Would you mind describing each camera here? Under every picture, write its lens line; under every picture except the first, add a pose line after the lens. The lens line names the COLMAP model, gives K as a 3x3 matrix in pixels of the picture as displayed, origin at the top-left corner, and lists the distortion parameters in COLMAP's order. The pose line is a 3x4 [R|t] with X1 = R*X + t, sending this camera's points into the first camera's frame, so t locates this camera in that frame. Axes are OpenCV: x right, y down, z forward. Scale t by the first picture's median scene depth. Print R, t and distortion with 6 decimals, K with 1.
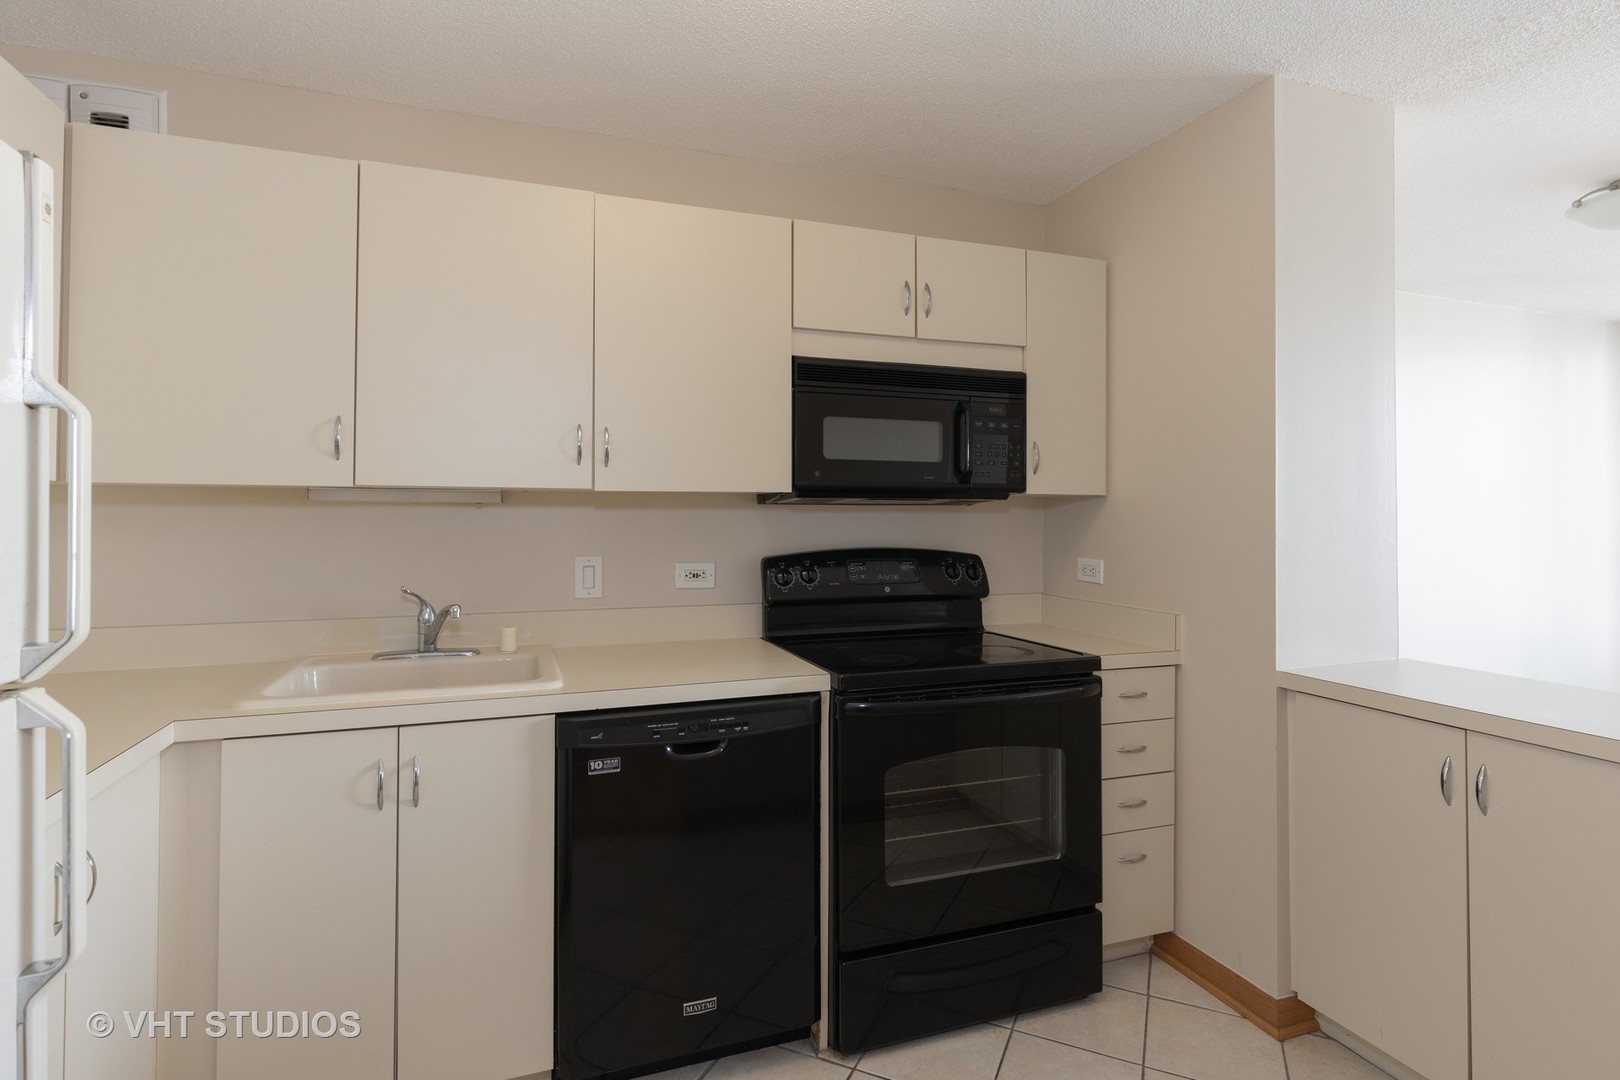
lens RADIAL K [[832.5, 0, 818.2], [0, 832.5, 509.8], [0, 0, 1]] dist [0.000546, 0.000247]
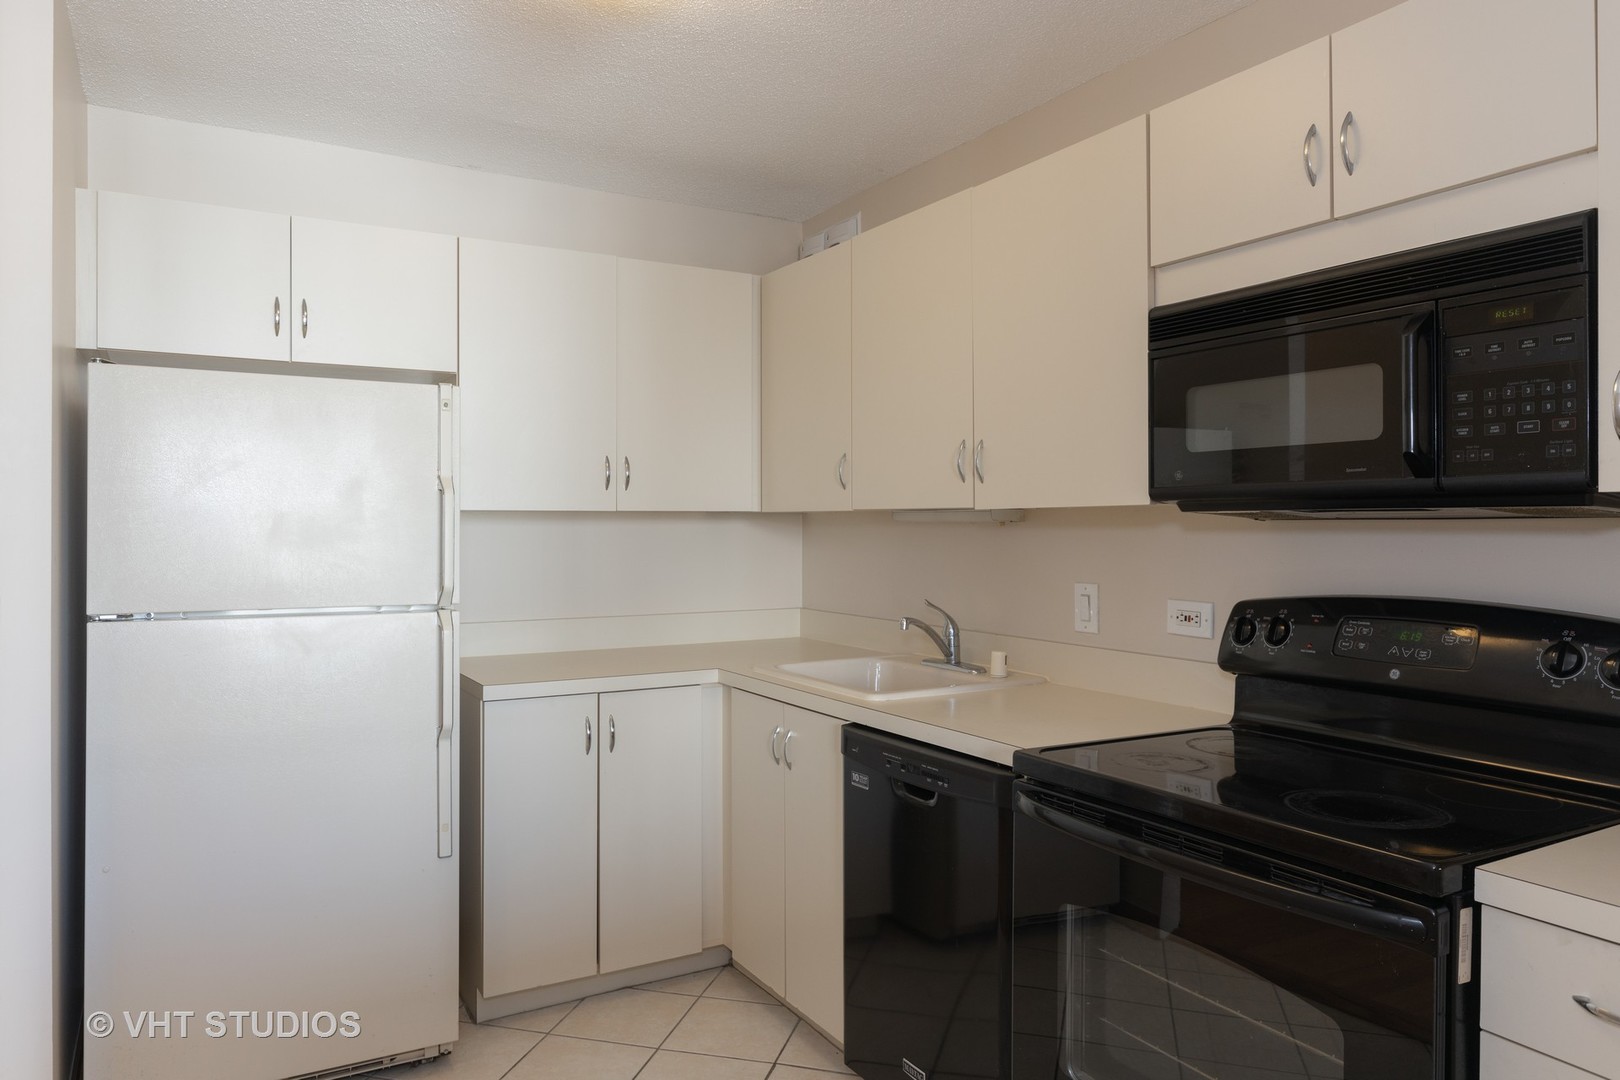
lens RADIAL K [[1091.9, 0, 810.4], [0, 1091.9, 532.1], [0, 0, 1]] dist [-0.000182, 0.001436]
pose [[0.162006, 0.001462, -0.986789, 0.781384], [-0.001720, 0.999998, 0.001199, 0.002176], [0.986788, 0.001503, 0.162008, 0.537639]]
